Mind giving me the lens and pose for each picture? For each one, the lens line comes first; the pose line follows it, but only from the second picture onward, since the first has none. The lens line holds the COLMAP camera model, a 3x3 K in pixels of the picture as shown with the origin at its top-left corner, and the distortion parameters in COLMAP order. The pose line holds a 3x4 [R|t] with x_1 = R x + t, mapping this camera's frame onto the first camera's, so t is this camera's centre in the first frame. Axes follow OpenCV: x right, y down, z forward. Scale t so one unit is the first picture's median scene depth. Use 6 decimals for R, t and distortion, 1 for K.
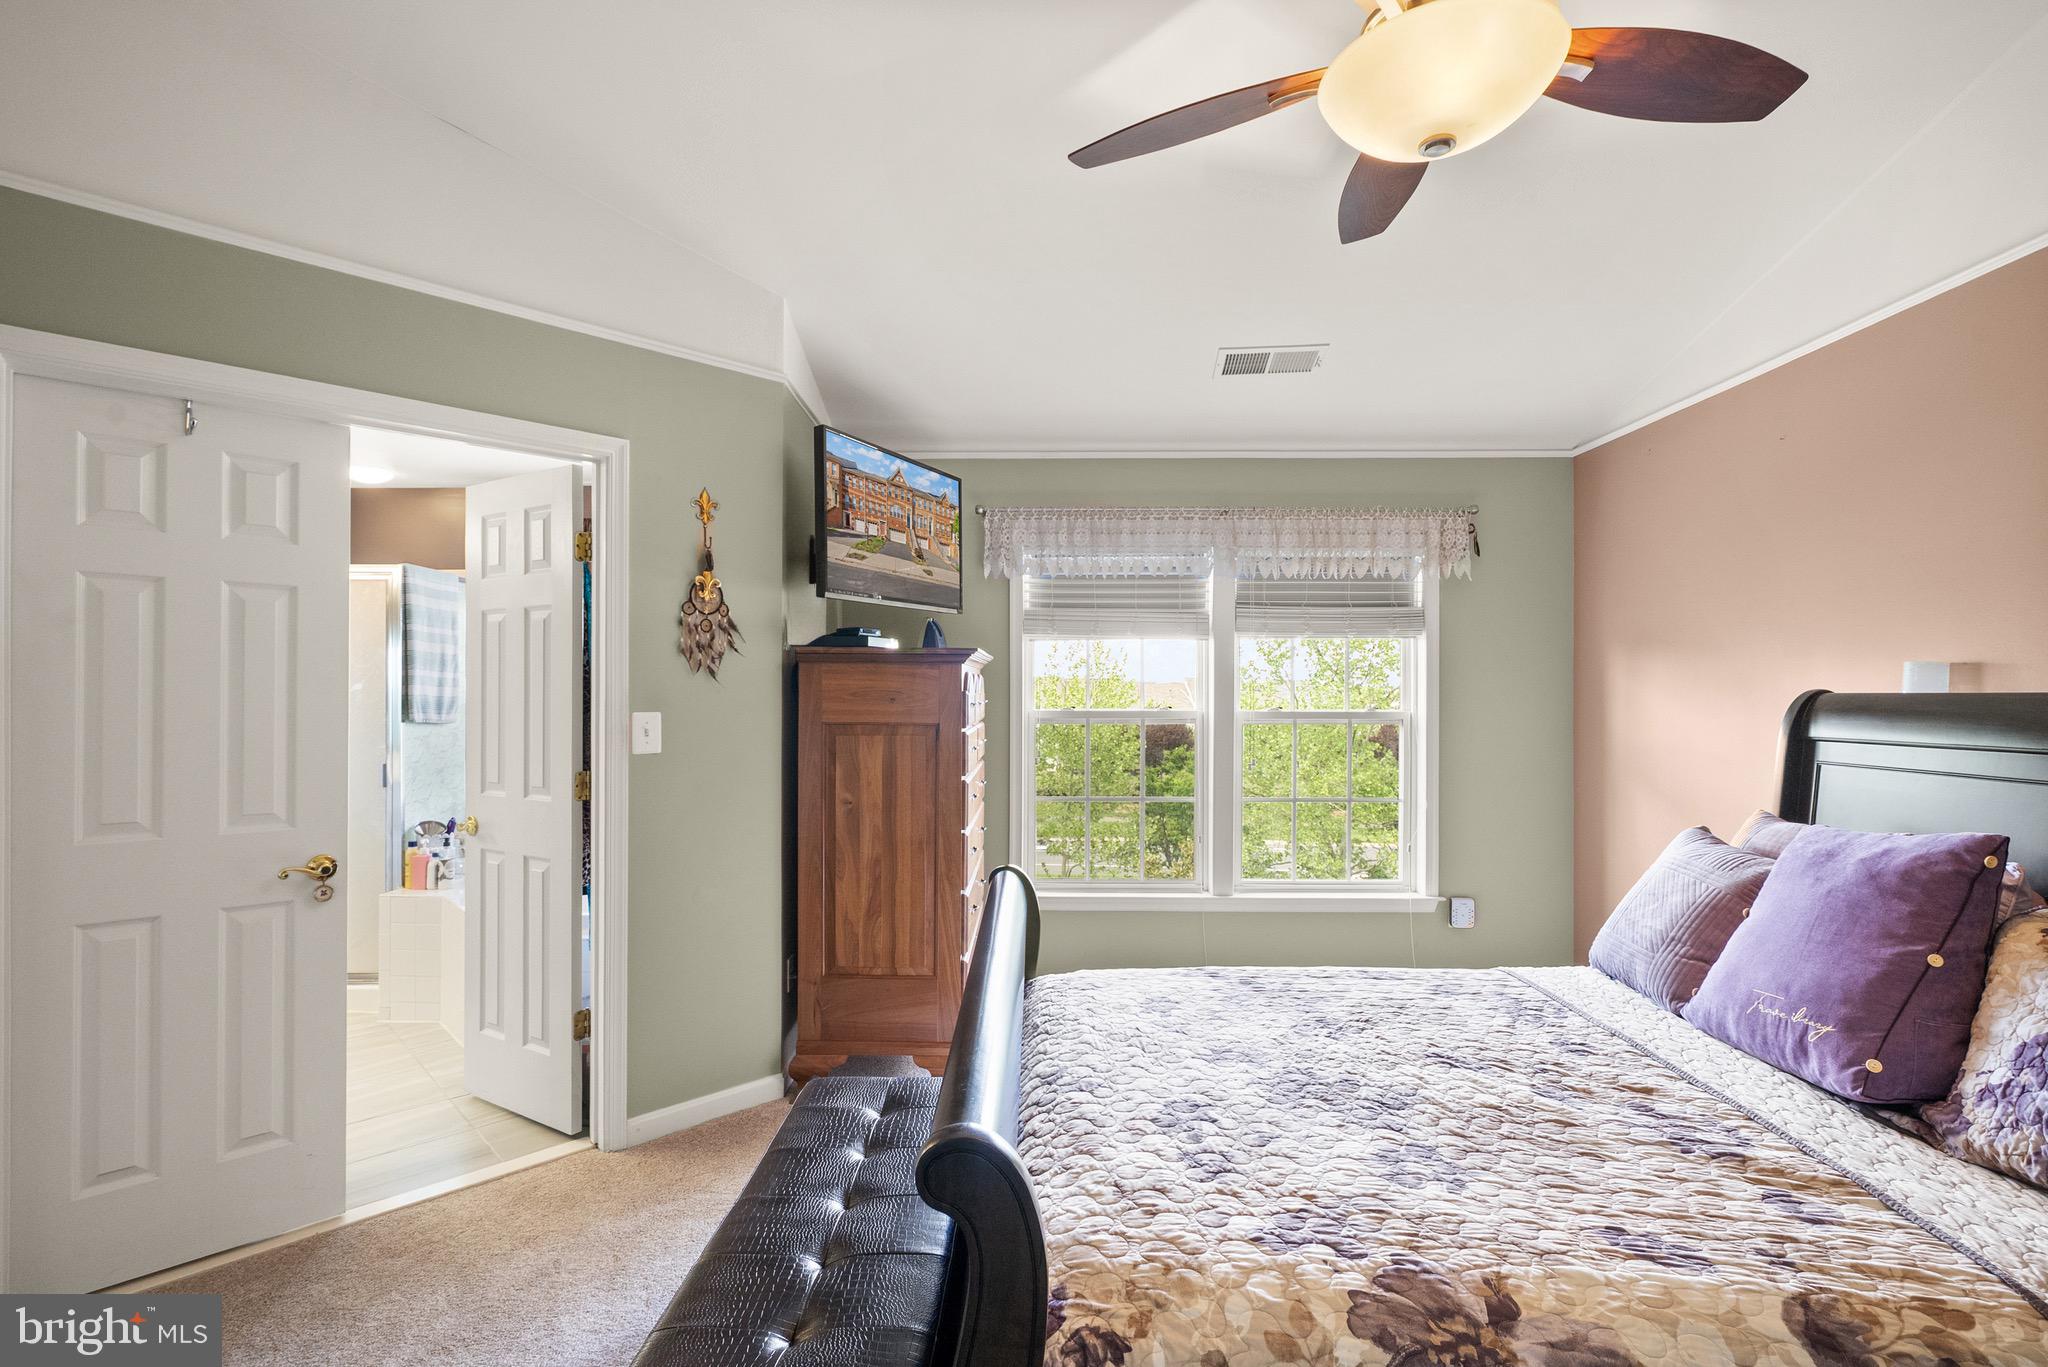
lens RADIAL K [[953.4, 0, 1024.0], [0, 953.4, 683.5], [0, 0, 1]] dist [-0.000857, 0.004429]
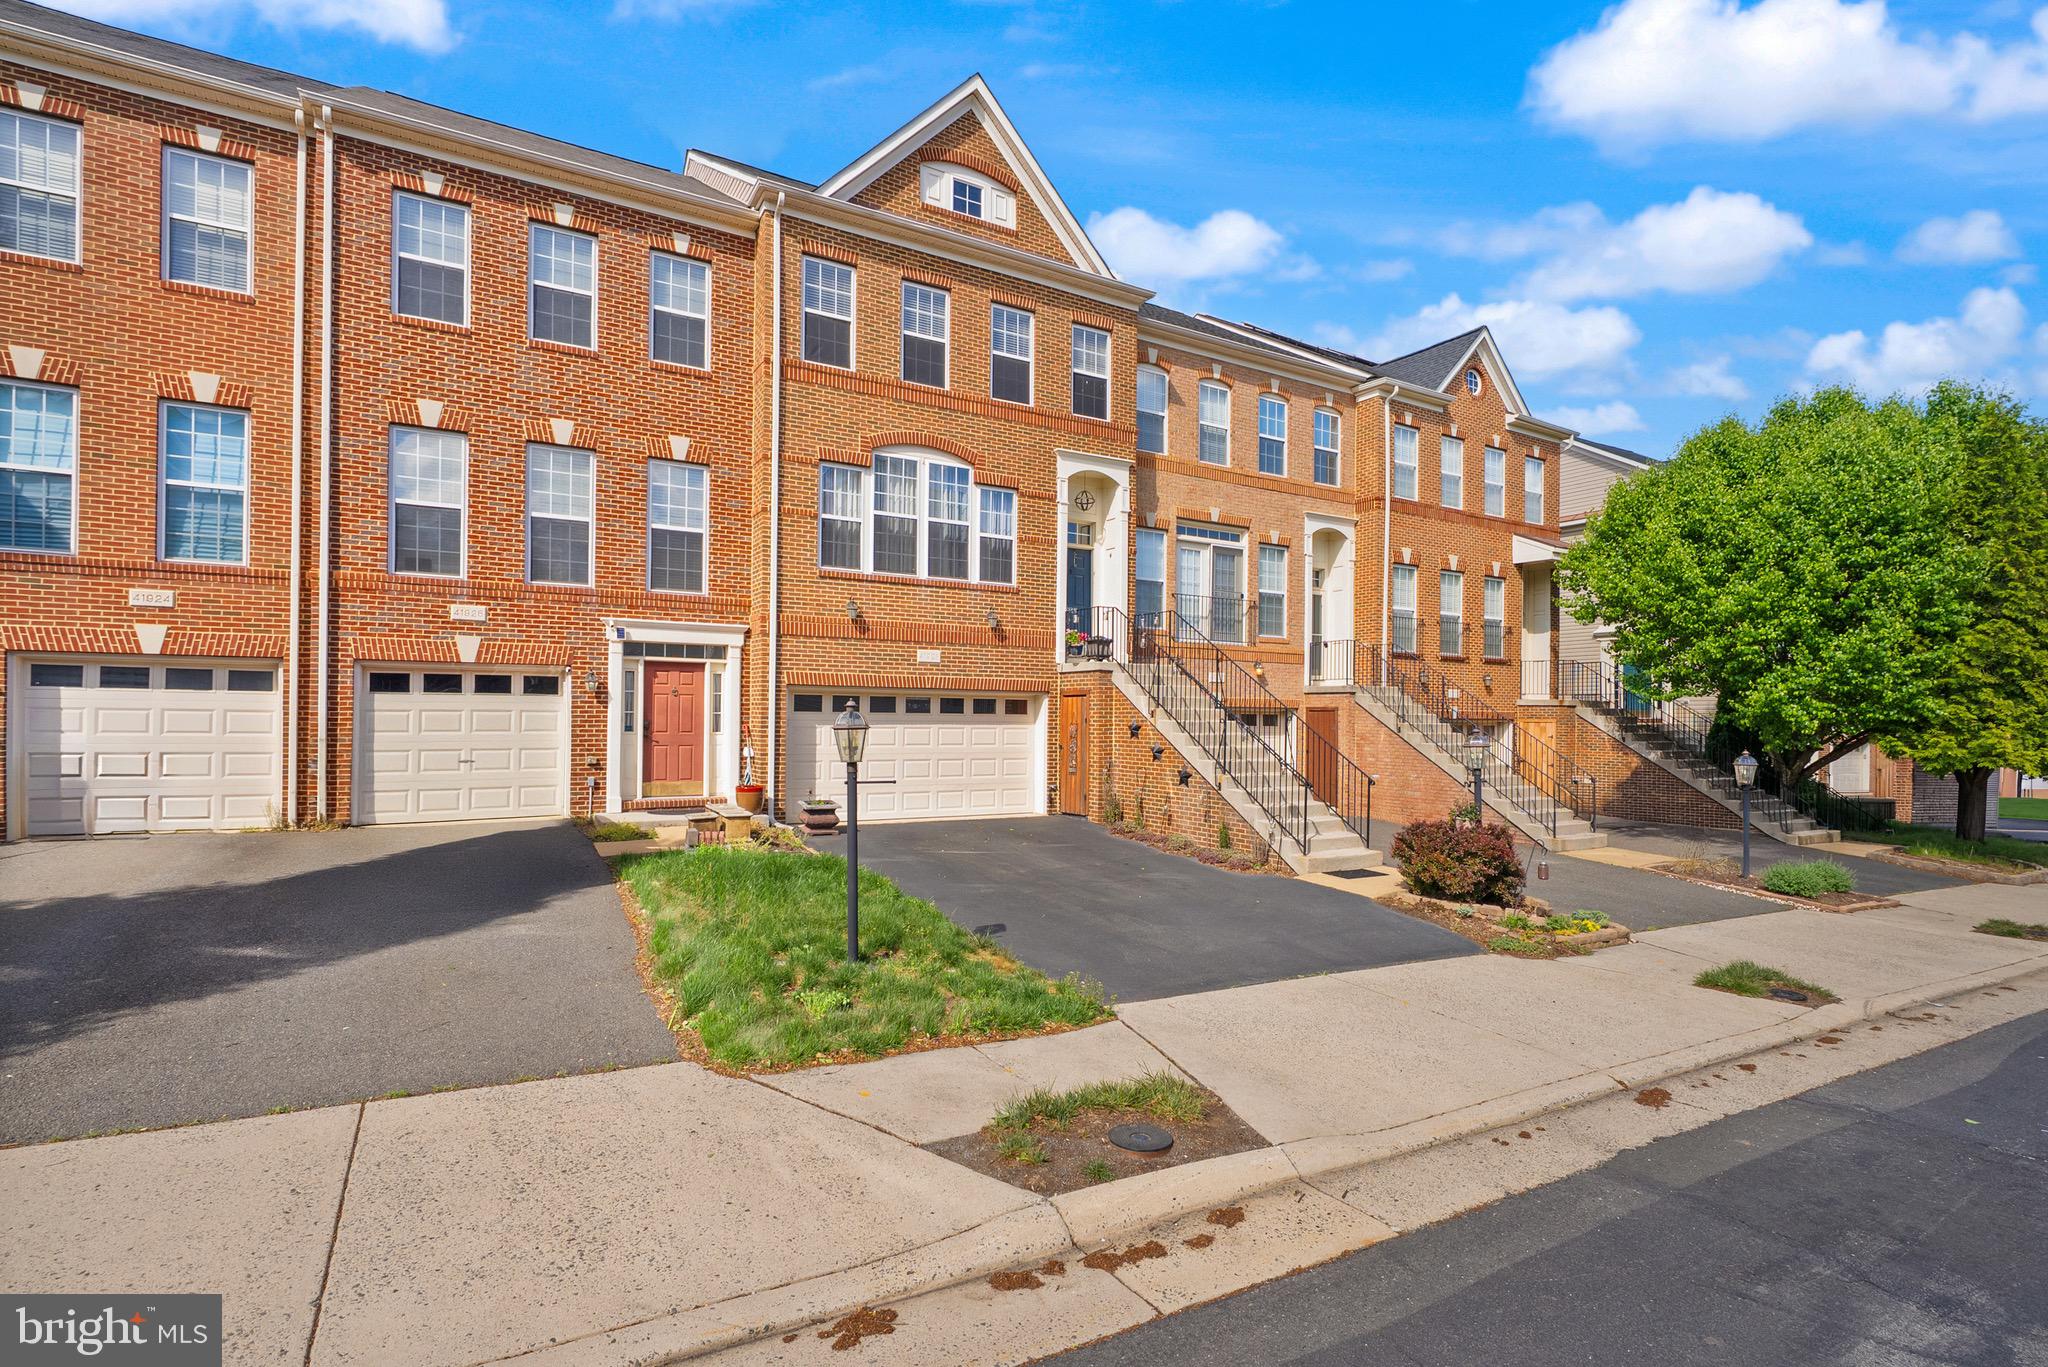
lens RADIAL K [[964.5, 0, 1020.9], [0, 964.5, 694.1], [0, 0, 1]] dist [-0.000322, 0.000499]
pose [[0.843884, 0.009484, -0.536443, -0.075227], [-0.009219, 0.999952, 0.003176, -0.175397], [0.536447, 0.002265, 0.843931, 0.995311]]
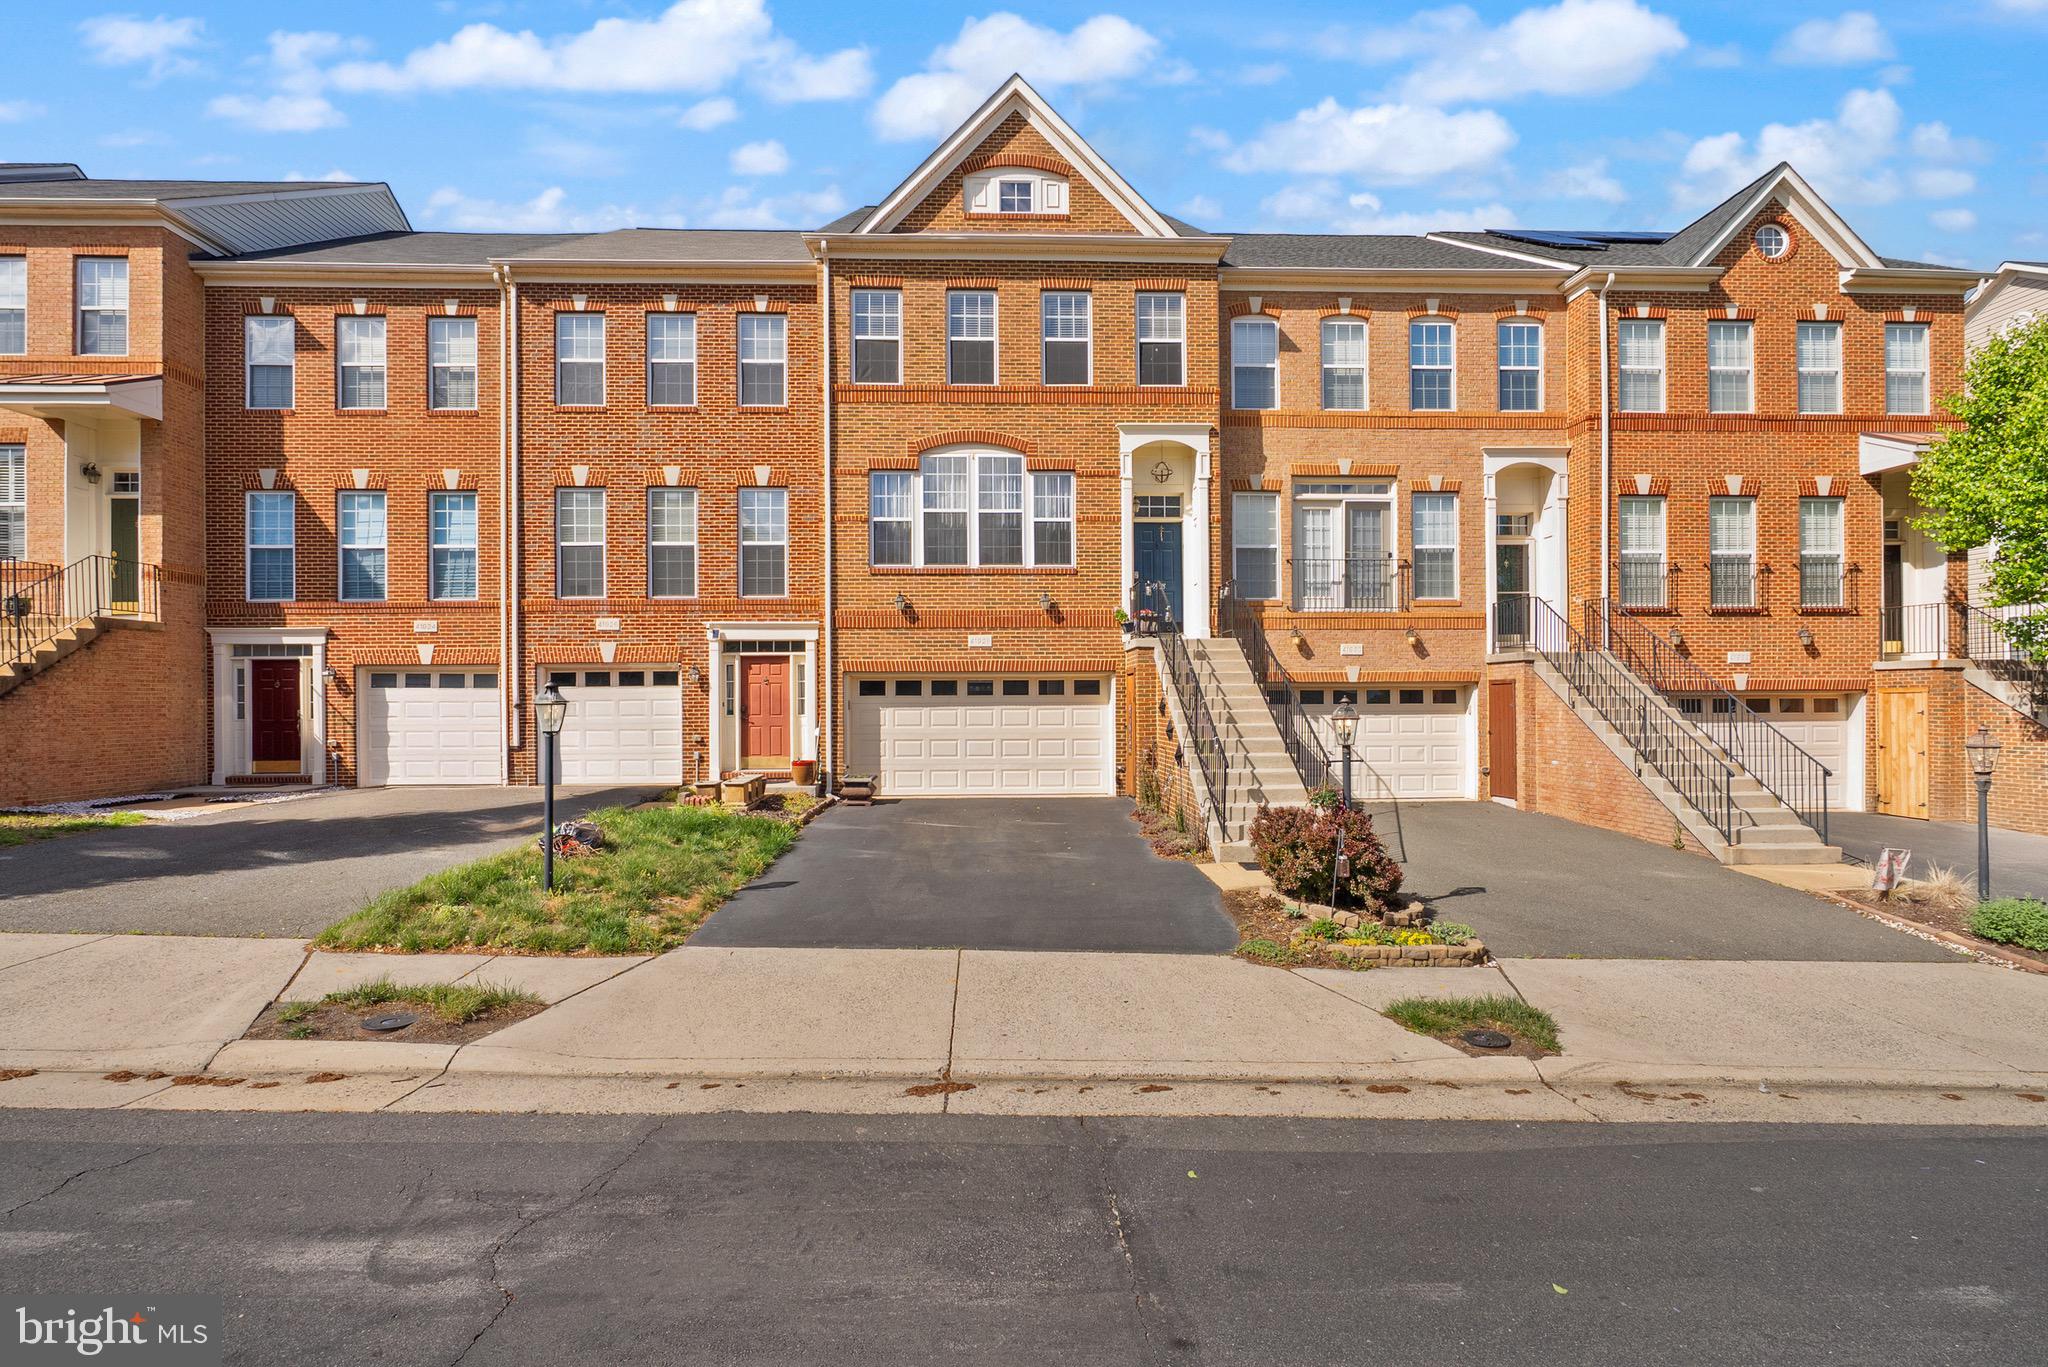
lens RADIAL K [[974.3, 0, 1024.0], [0, 974.3, 683.5], [0, 0, 1]] dist [-0.000931, 0.001576]
pose [[0.493670, -0.008007, -0.869612, -0.039884], [0.018835, 0.999822, 0.001487, -0.174277], [0.869445, -0.017113, 0.493733, 1.028108]]
